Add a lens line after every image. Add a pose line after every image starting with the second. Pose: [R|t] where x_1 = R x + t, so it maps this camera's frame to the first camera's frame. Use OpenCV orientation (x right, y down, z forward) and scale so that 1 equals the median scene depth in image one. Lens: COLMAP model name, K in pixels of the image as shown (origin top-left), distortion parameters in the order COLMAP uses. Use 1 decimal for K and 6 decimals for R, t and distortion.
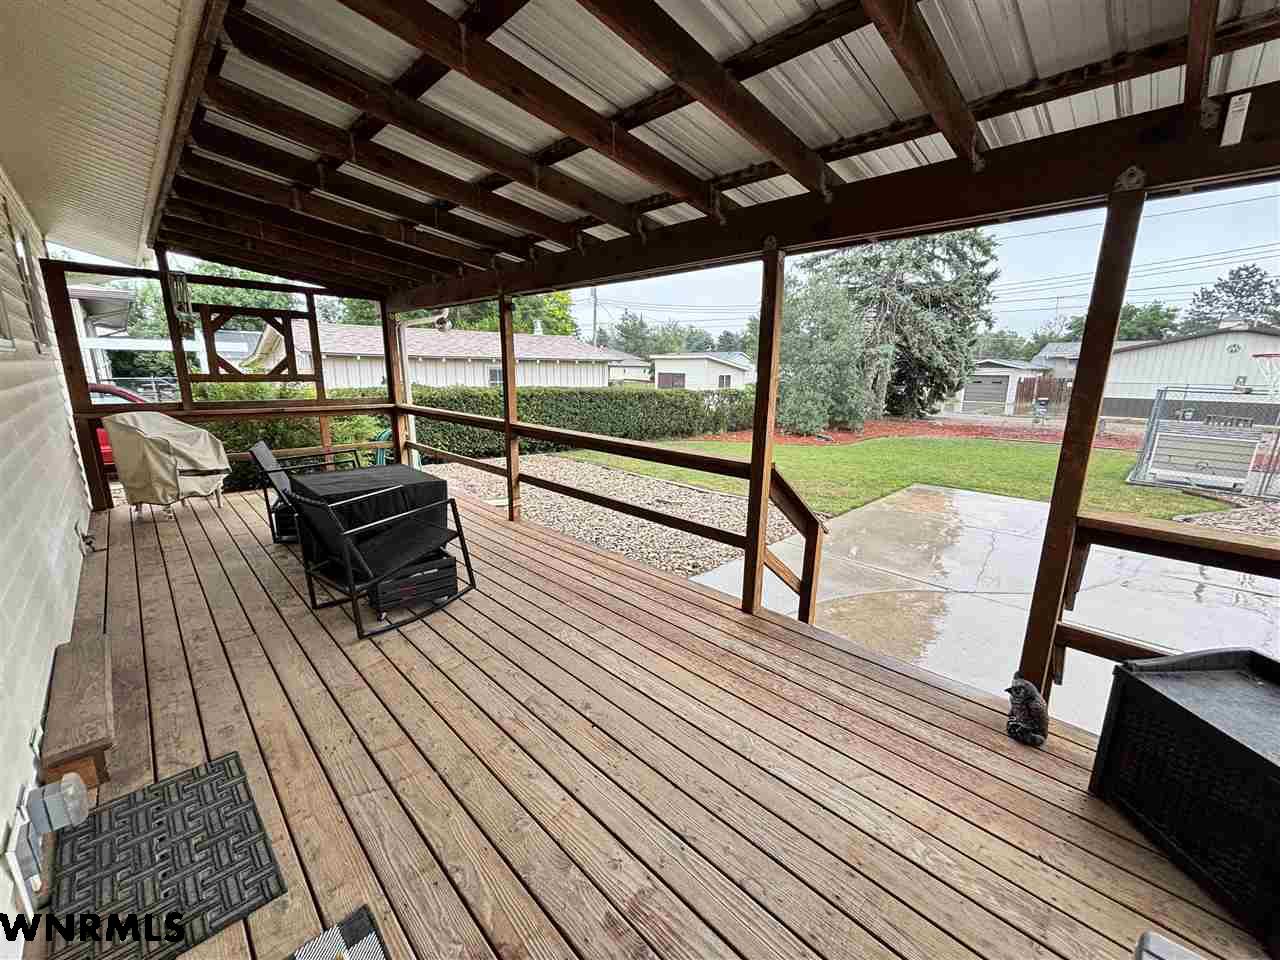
lens RADIAL K [[513.5, 0, 639.1], [0, 513.5, 476.5], [0, 0, 1]] dist [-0.000063, -0.000203]
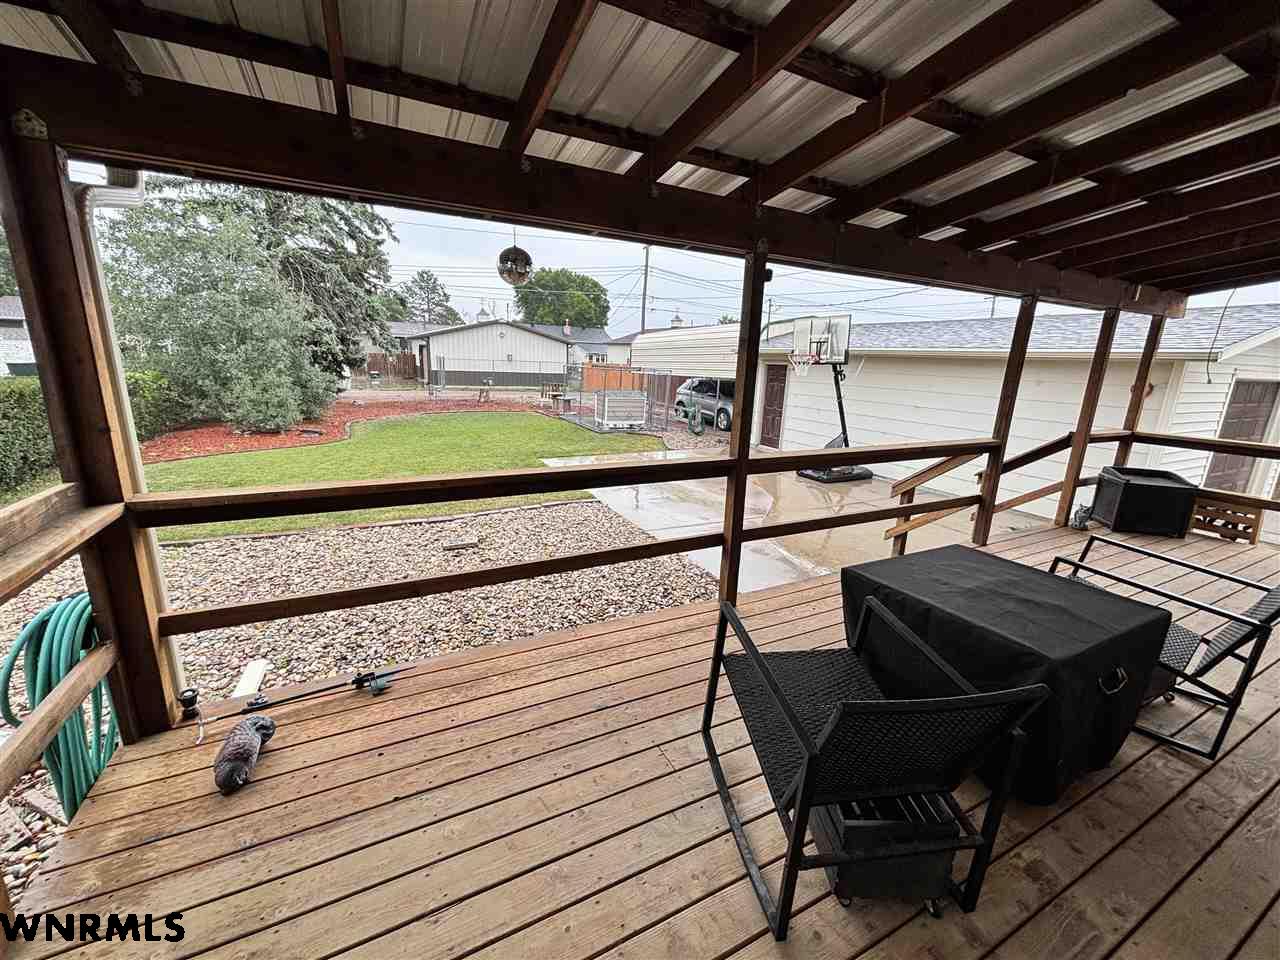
lens RADIAL K [[515.7, 0, 640.8], [0, 515.7, 483.9], [0, 0, 1]] dist [0.006889, -0.000065]
pose [[0.299693, -0.228474, 0.926274, -0.270488], [0.167629, 0.968407, 0.184631, -0.065022], [-0.939193, 0.099938, 0.328524, 0.278006]]
